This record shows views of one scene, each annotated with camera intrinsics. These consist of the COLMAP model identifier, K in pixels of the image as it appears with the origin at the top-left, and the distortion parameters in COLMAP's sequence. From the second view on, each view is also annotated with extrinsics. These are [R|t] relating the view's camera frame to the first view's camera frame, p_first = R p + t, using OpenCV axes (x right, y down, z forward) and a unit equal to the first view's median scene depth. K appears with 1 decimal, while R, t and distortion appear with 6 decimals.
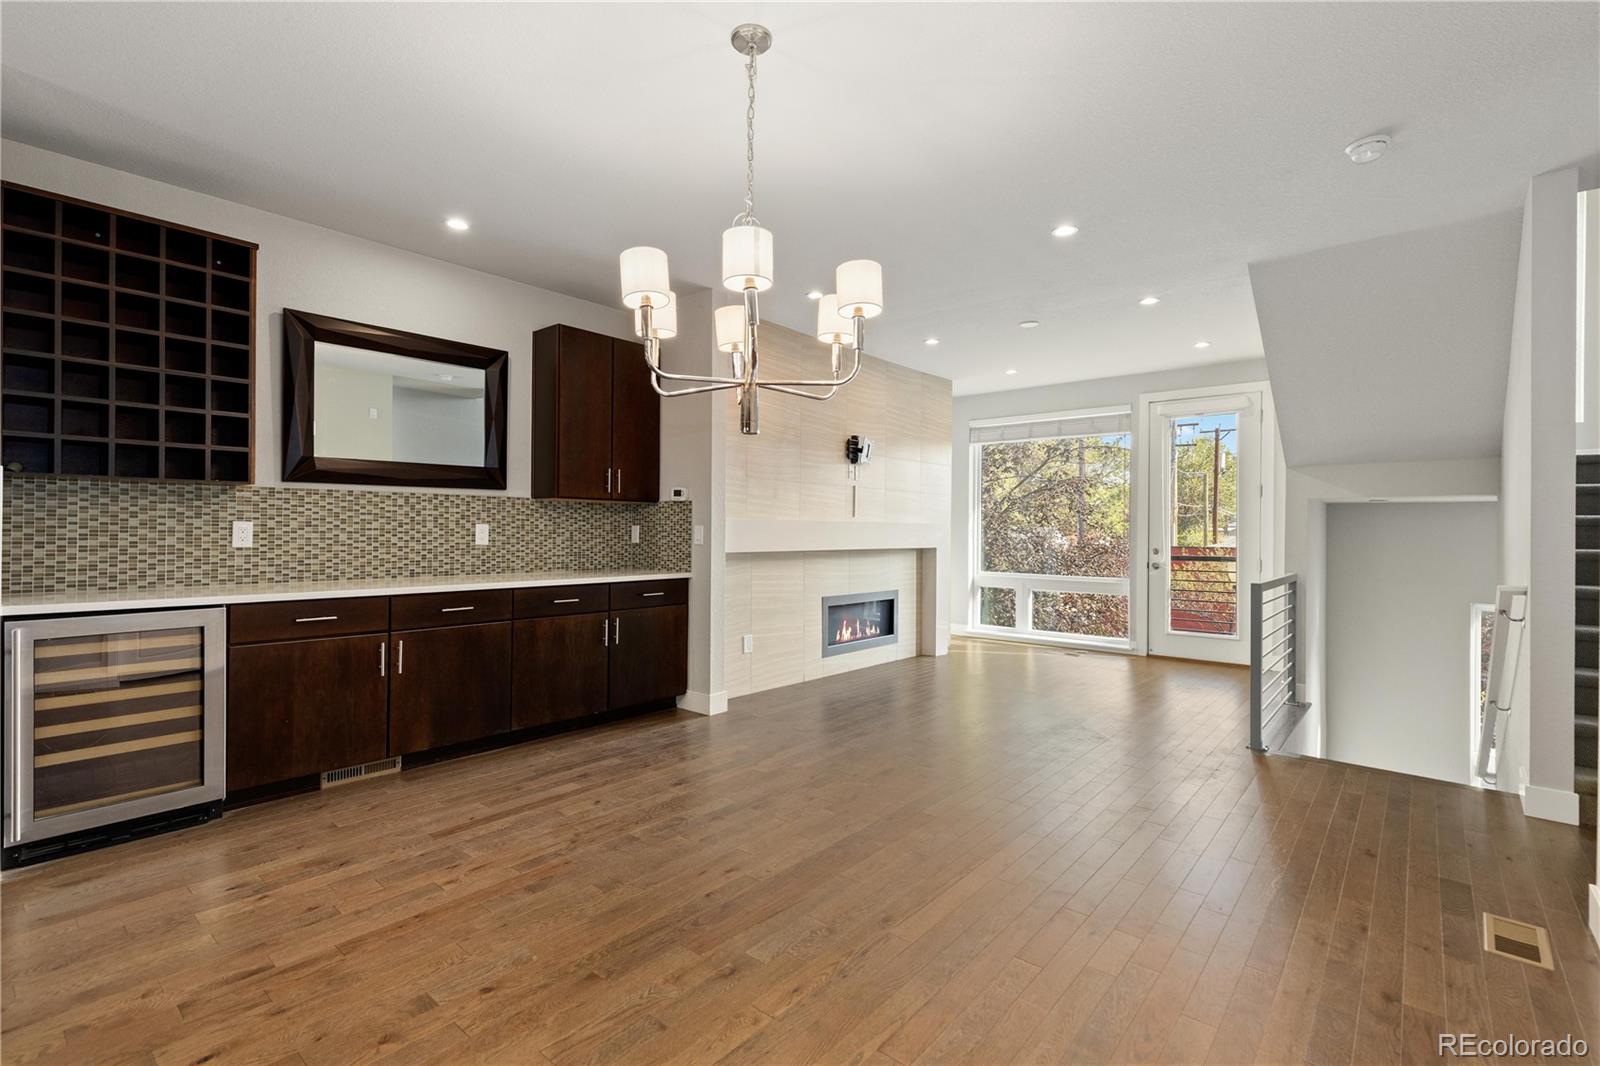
lens RADIAL K [[727.8, 0, 788.9], [0, 727.8, 528.0], [0, 0, 1]] dist [0.005410, 0.000028]
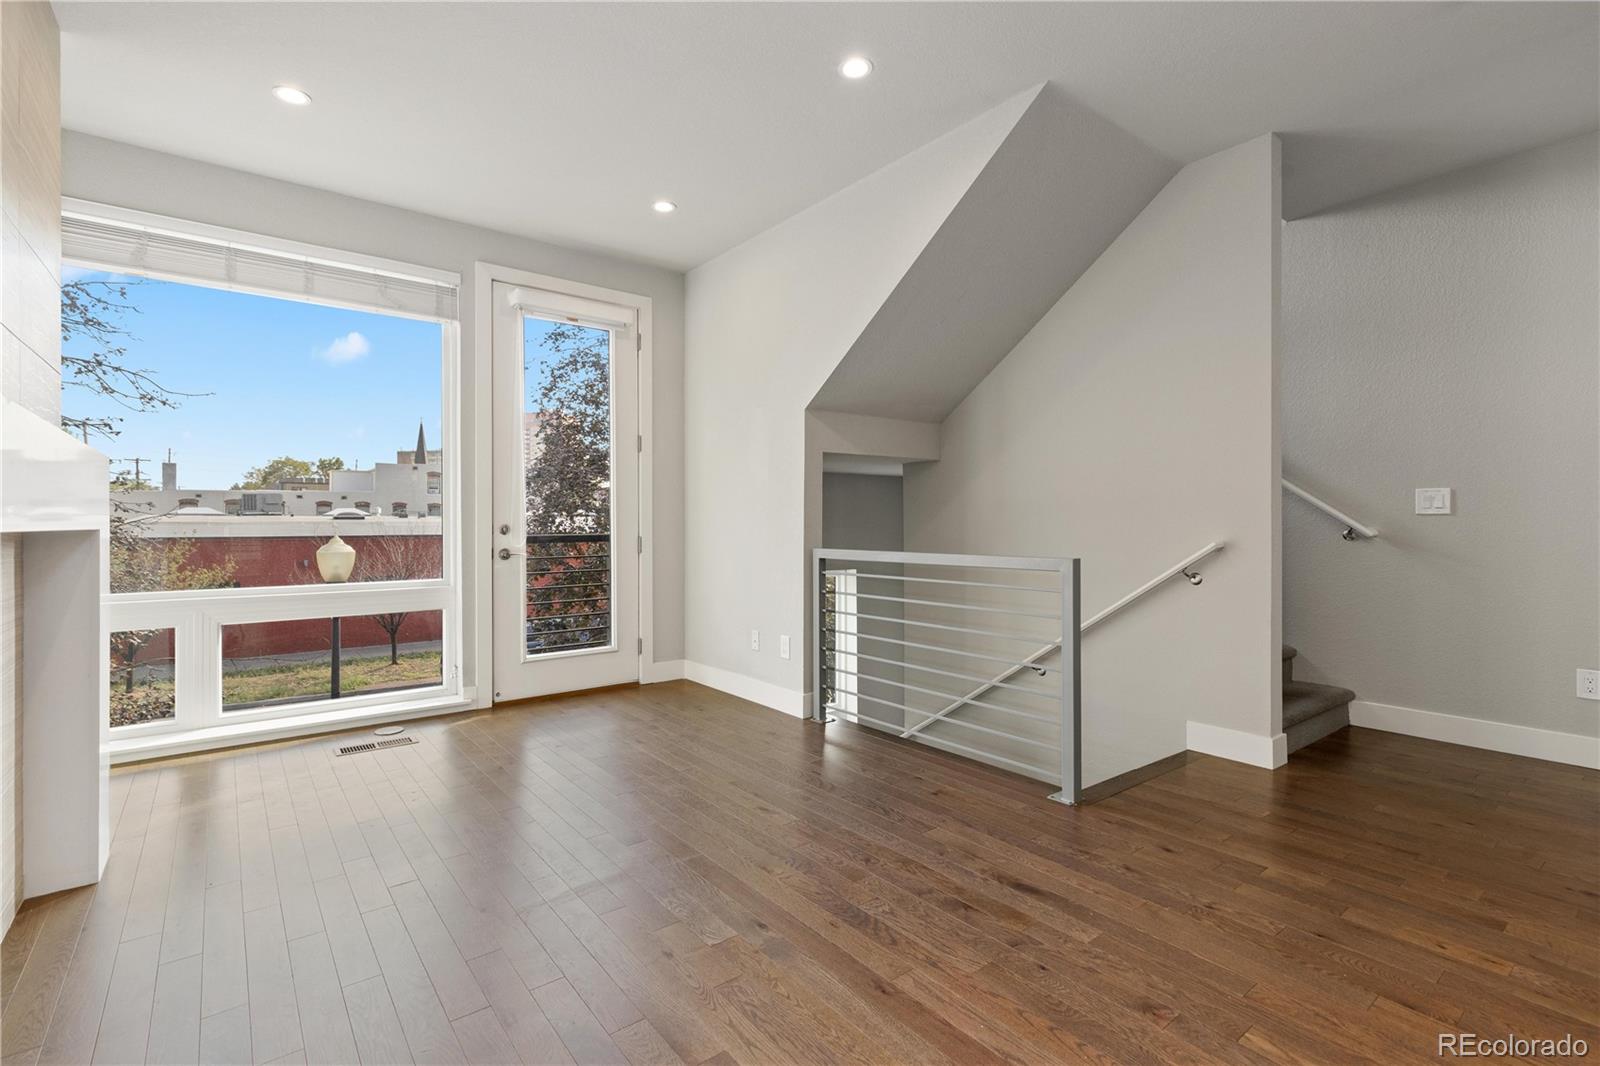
lens RADIAL K [[727.8, 0, 794.1], [0, 727.8, 523.8], [0, 0, 1]] dist [0.005410, 0.000028]
pose [[0.196694, -0.009078, 0.980423, -0.081200], [0.000847, 0.999958, 0.009089, 0.039903], [-0.980465, -0.000957, 0.196693, 1.209665]]
